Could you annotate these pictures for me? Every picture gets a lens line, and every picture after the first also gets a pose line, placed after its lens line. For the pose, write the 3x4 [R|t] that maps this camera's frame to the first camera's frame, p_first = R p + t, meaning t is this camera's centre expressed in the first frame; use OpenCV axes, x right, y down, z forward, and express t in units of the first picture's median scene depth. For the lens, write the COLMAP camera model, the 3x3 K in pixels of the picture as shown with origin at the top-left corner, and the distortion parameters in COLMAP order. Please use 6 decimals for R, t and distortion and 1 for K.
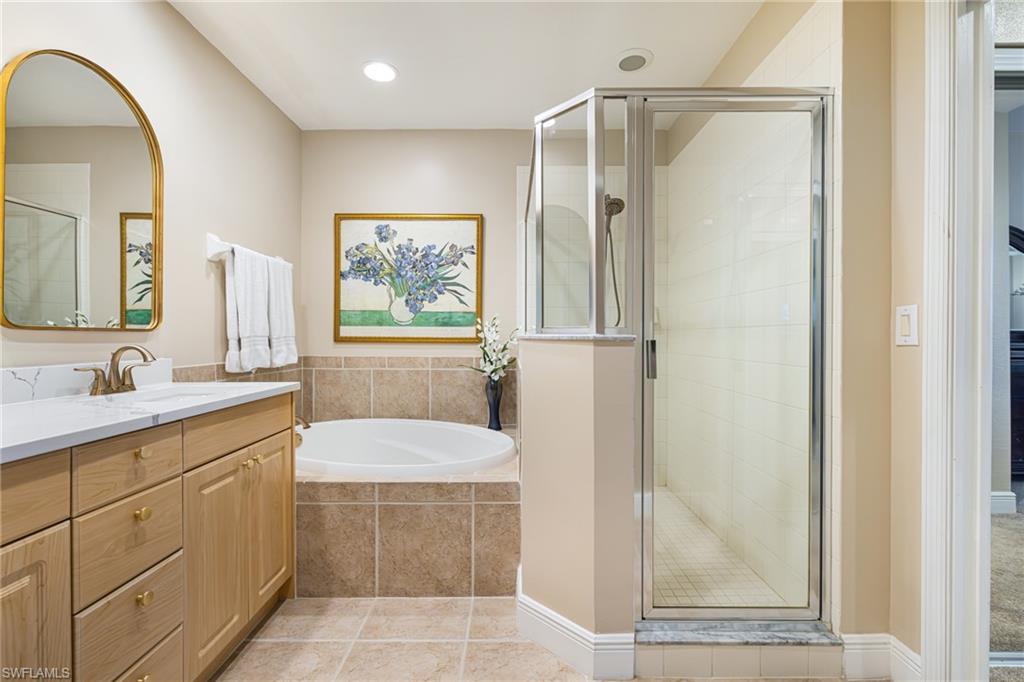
lens RADIAL K [[448.7, 0, 501.4], [0, 448.7, 335.2], [0, 0, 1]] dist [-0.001692, -0.000127]
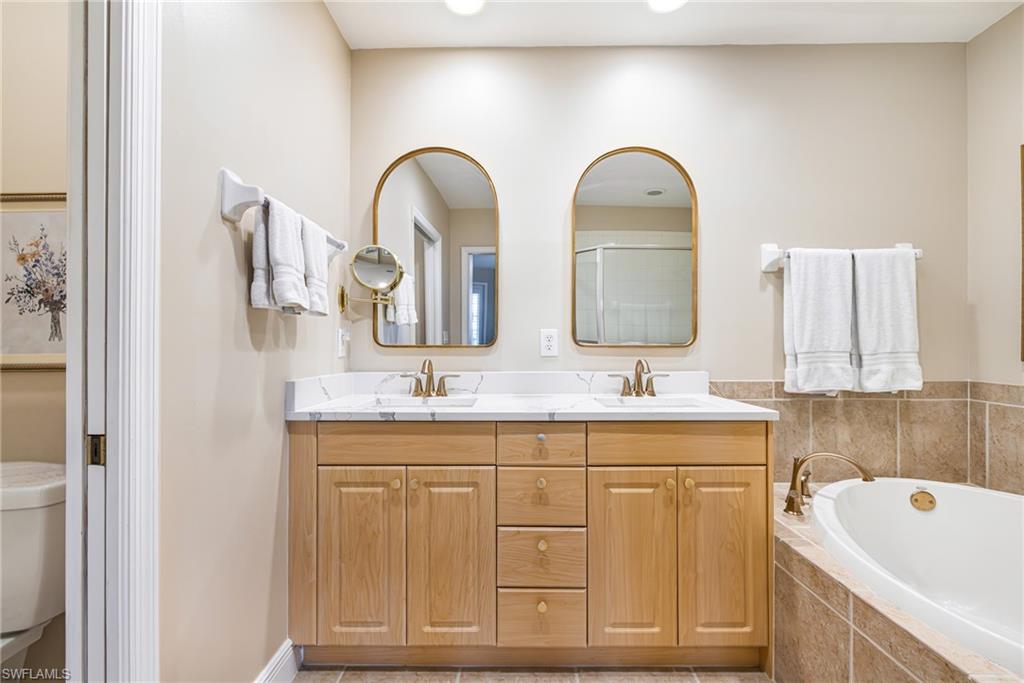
lens RADIAL K [[448.7, 0, 525.8], [0, 448.7, 342.6], [0, 0, 1]] dist [-0.001692, -0.000127]
pose [[0.017862, -0.007219, -0.999814, 0.336677], [0.002769, 0.999970, -0.007171, -0.012547], [0.999837, -0.002640, 0.017881, 0.538945]]
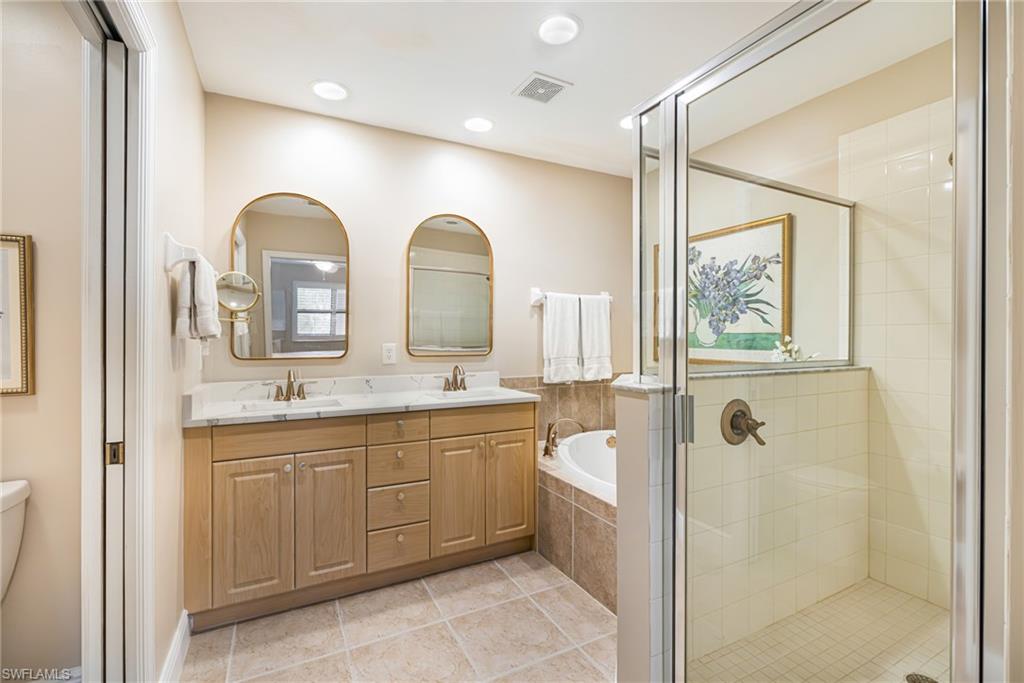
lens RADIAL K [[448.7, 0, 524.5], [0, 448.7, 336.5], [0, 0, 1]] dist [-0.001692, -0.000127]
pose [[0.479984, -0.000625, -0.877277, 0.721782], [0.001334, 0.999999, 0.000017, -0.075025], [0.877276, -0.001179, 0.479985, 0.303670]]
